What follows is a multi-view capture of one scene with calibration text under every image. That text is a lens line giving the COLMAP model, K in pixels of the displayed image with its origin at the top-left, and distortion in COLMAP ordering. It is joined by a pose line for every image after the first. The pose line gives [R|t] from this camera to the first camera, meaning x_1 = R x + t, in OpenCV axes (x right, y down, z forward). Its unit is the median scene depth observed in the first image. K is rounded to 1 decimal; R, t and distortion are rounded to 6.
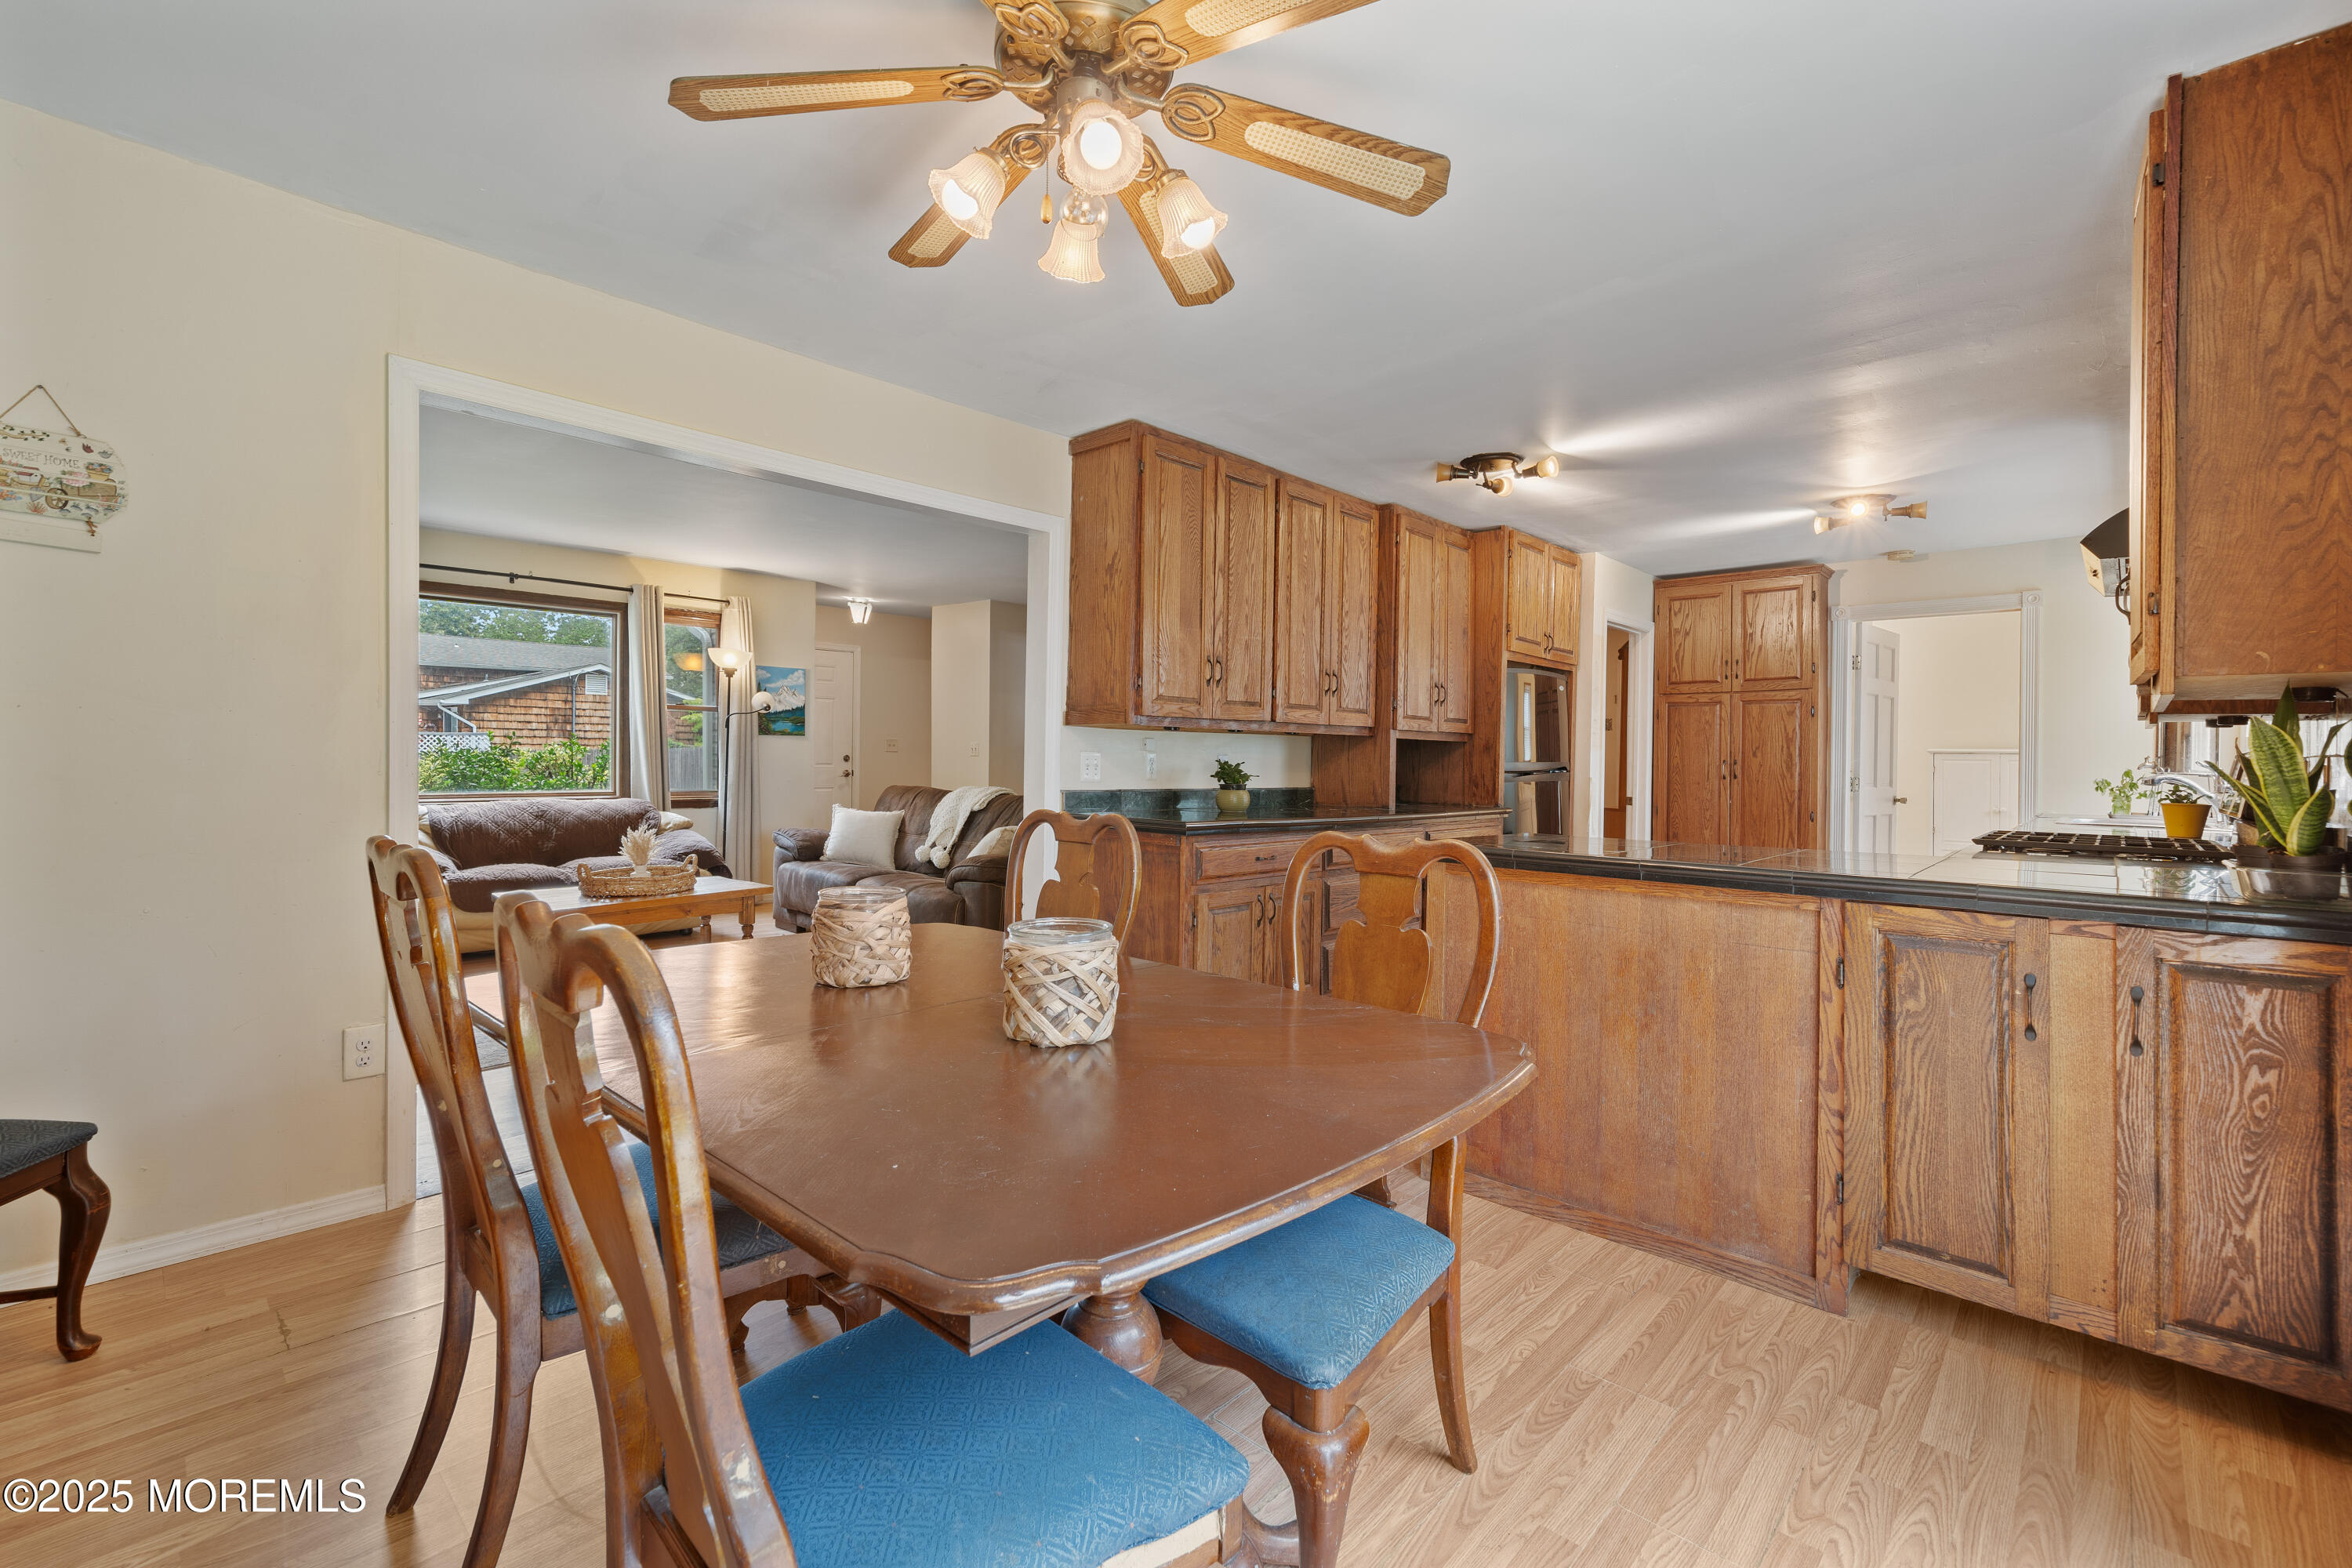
lens RADIAL K [[1022.5, 0, 1178.8], [0, 1022.5, 764.3], [0, 0, 1]] dist [-0.000382, -0.000235]
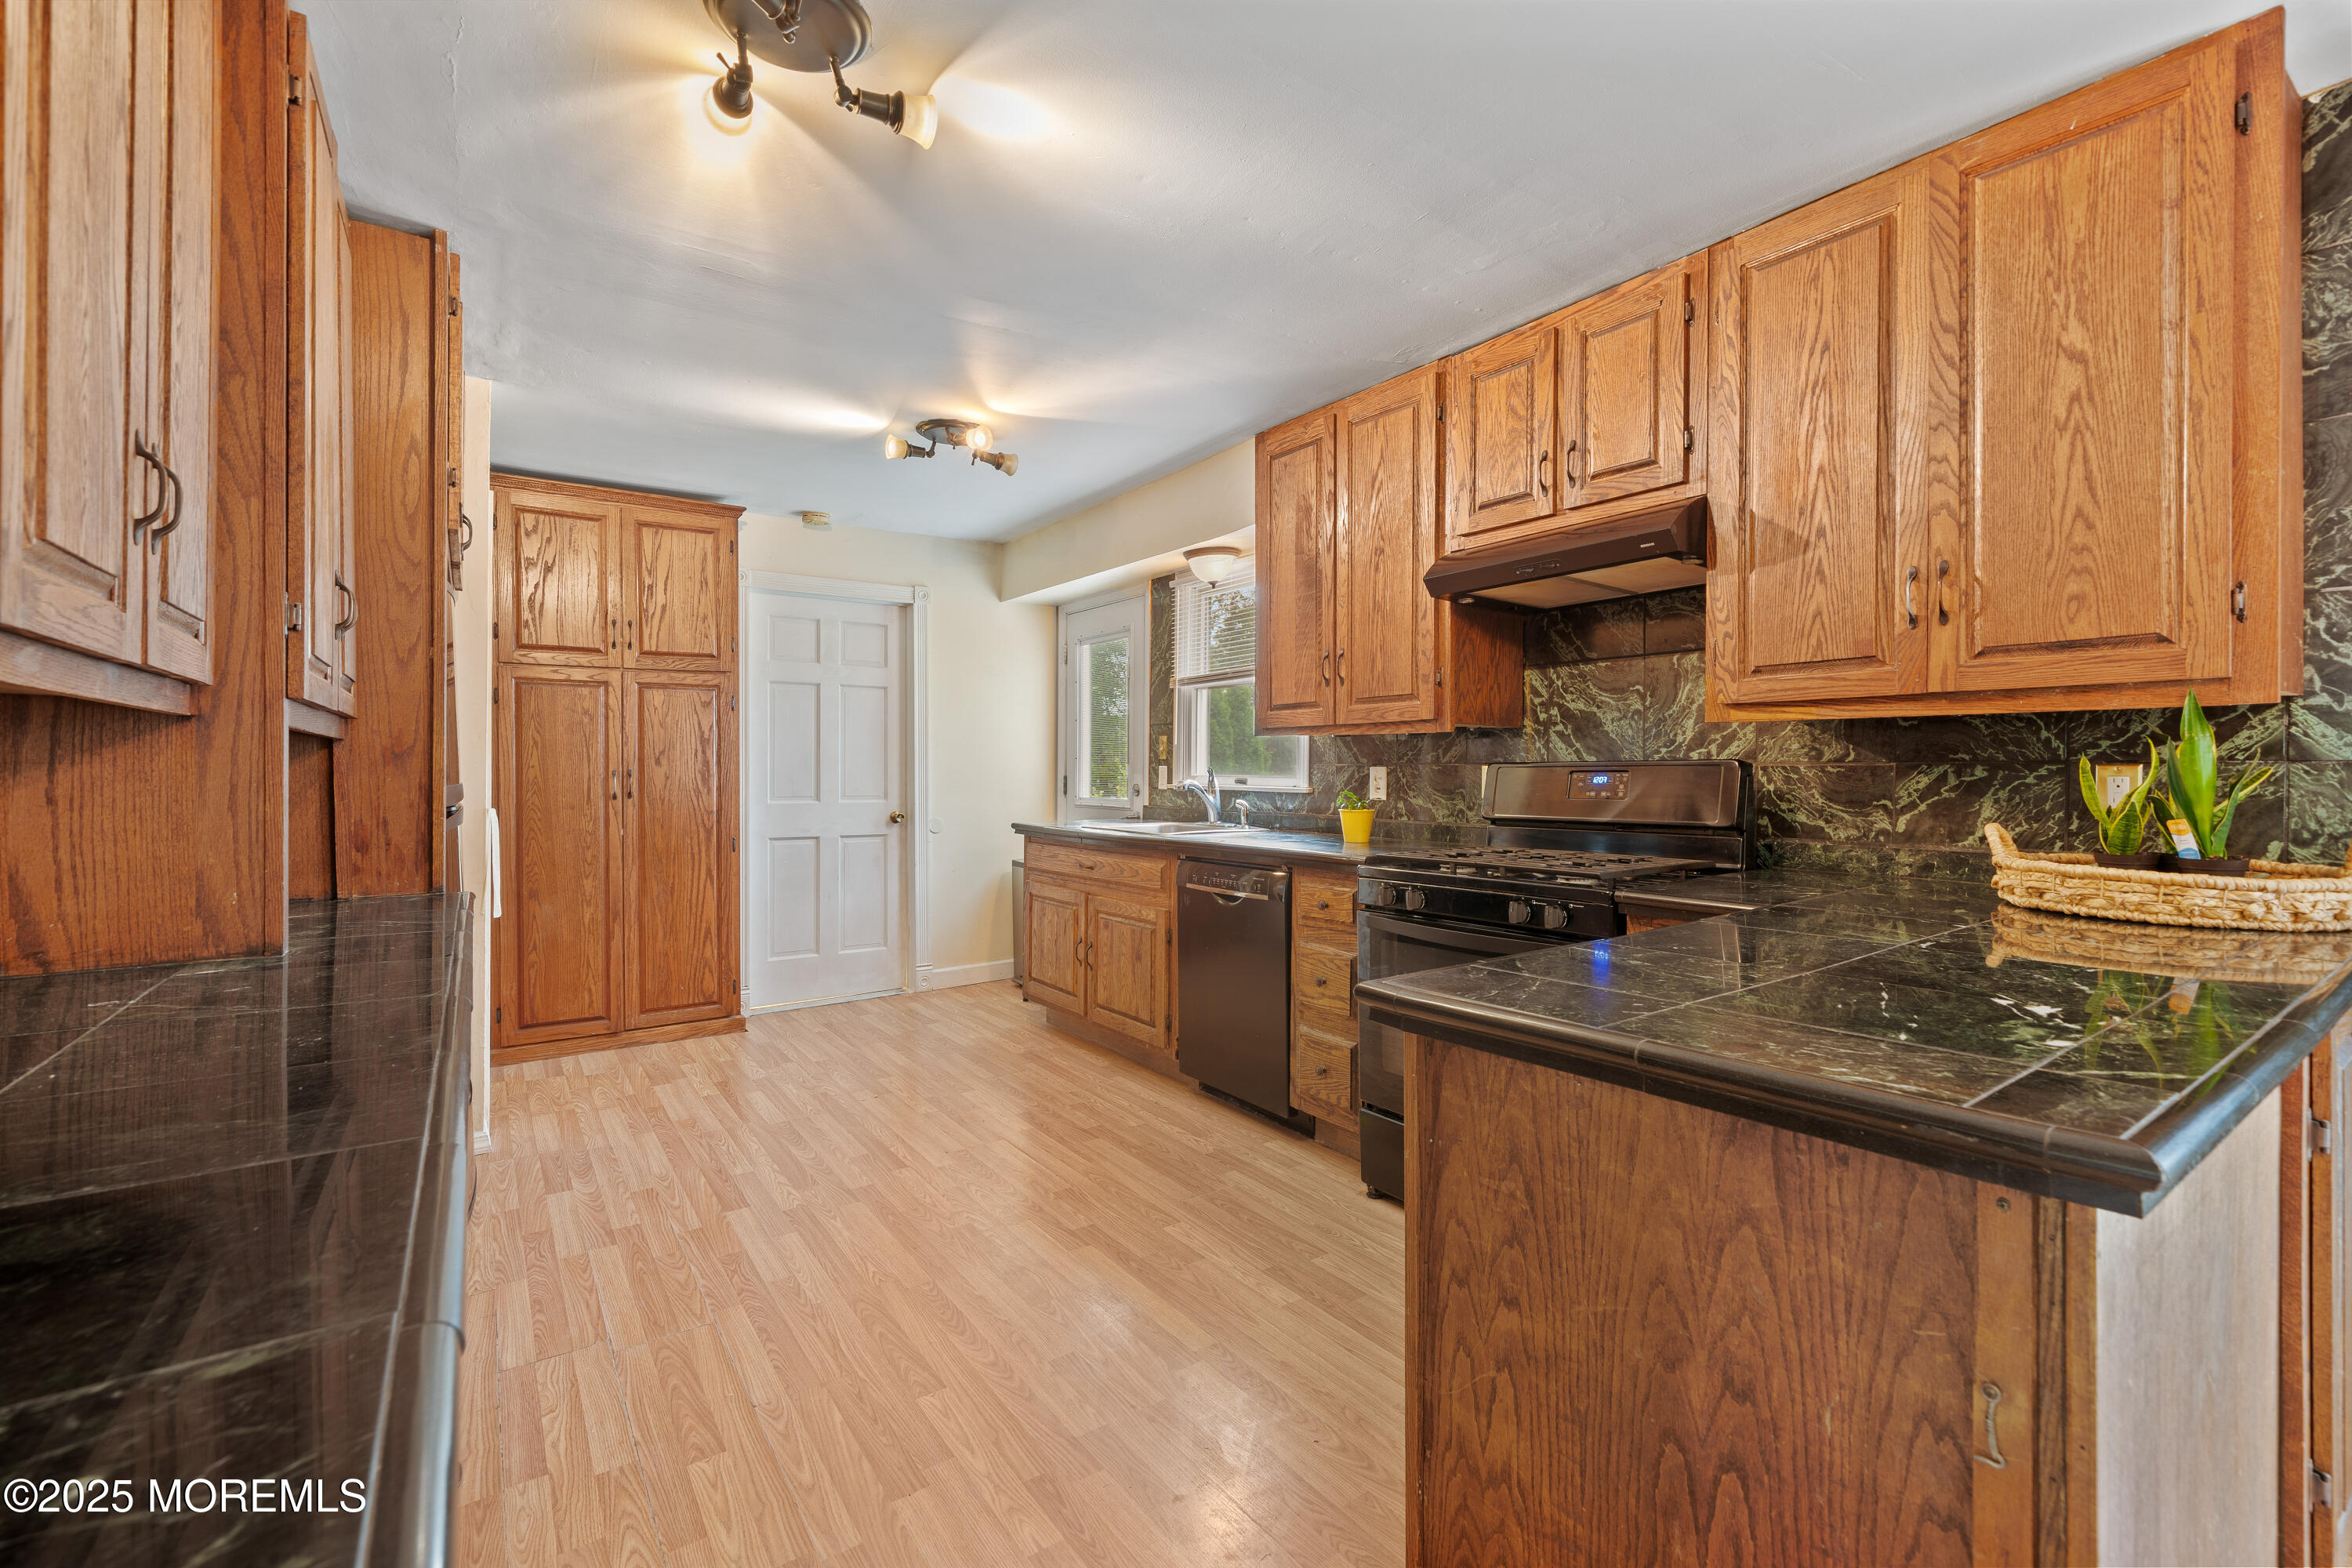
lens RADIAL K [[998.5, 0, 1163.4], [0, 998.5, 750.7], [0, 0, 1]] dist [0.000582, 0.000157]
pose [[0.201074, 0.000890, 0.979576, -0.027943], [0.011287, 0.999931, -0.003225, -0.011418], [-0.979511, 0.011705, 0.201050, 0.544234]]
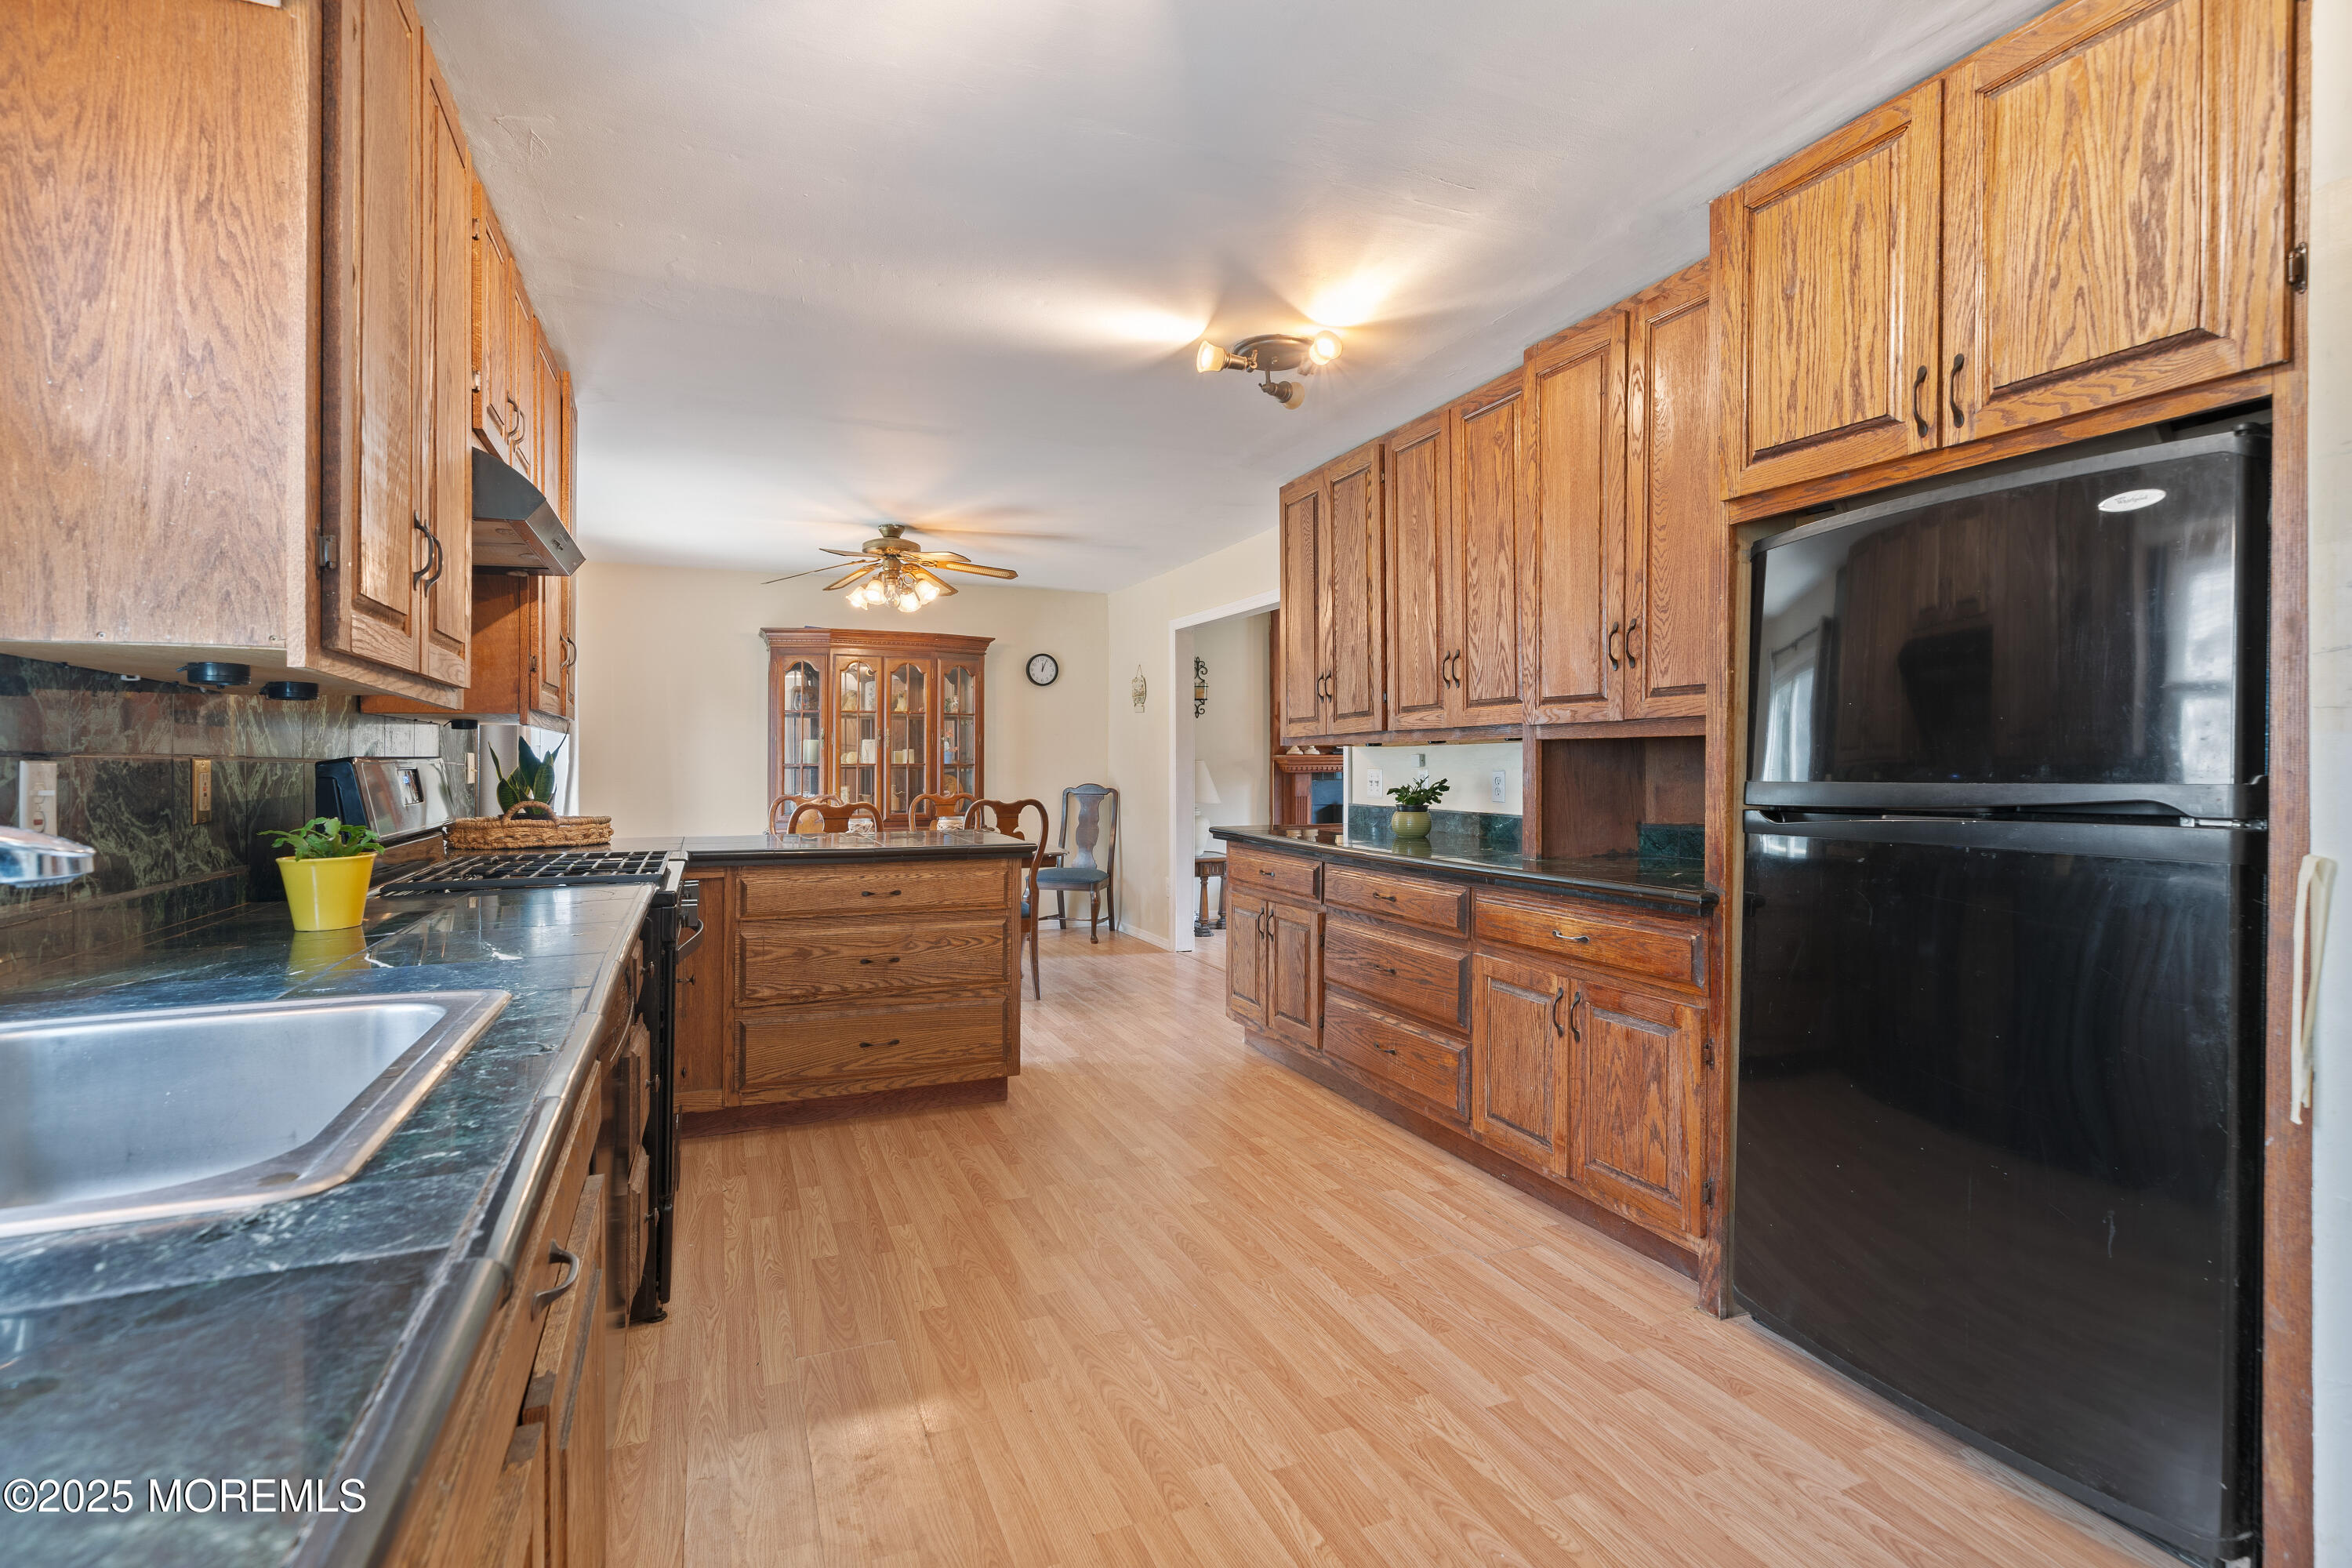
lens RADIAL K [[1099.8, 0, 1175.6], [0, 1099.8, 778.5], [0, 0, 1]] dist [-0.002912, -0.000461]
pose [[-0.394403, -0.003371, -0.918931, 0.709014], [-0.009686, 0.999953, 0.000489, -0.001049], [0.918886, 0.009094, -0.394417, 0.857915]]
